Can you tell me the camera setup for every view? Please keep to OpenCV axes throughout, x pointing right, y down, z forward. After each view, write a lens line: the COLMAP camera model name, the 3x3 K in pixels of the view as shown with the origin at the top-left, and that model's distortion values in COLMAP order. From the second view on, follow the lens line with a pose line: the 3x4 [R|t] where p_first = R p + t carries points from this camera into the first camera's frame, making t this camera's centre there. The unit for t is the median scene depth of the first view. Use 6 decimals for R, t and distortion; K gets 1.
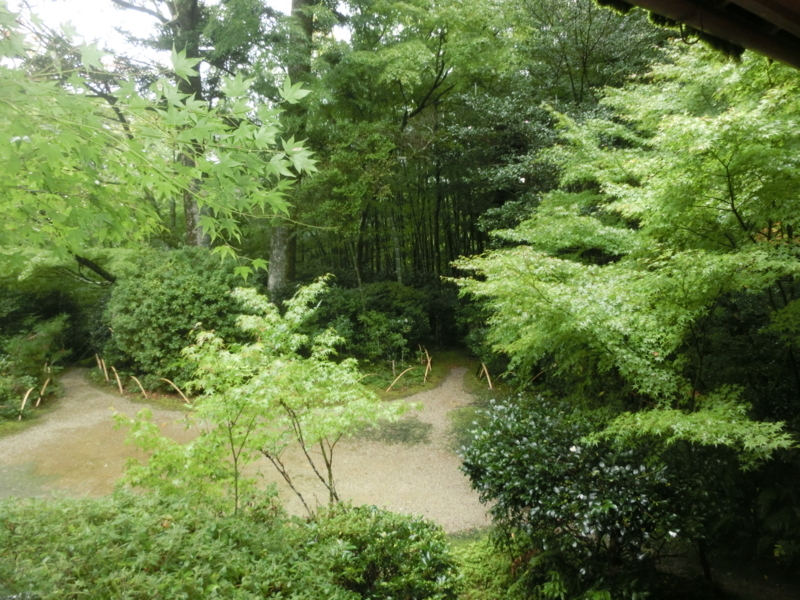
lens RADIAL K [[557.0, 0, 398.4], [0, 557.0, 297.4], [0, 0, 1]] dist [-0.026174, 0.005419]
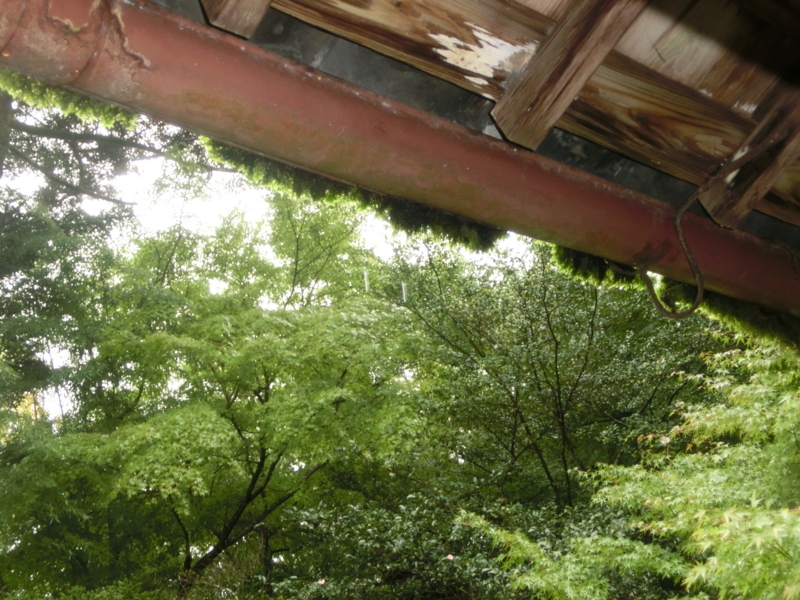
lens RADIAL K [[1204.0, 0, 401.1], [0, 1204.0, 299.8], [0, 0, 1]] dist [-0.021207, 0.000000]
pose [[0.988713, -0.050772, 0.140960, 0.066205], [0.114997, 0.860236, -0.496759, -0.025559], [-0.096037, 0.507362, 0.856365, 0.091490]]
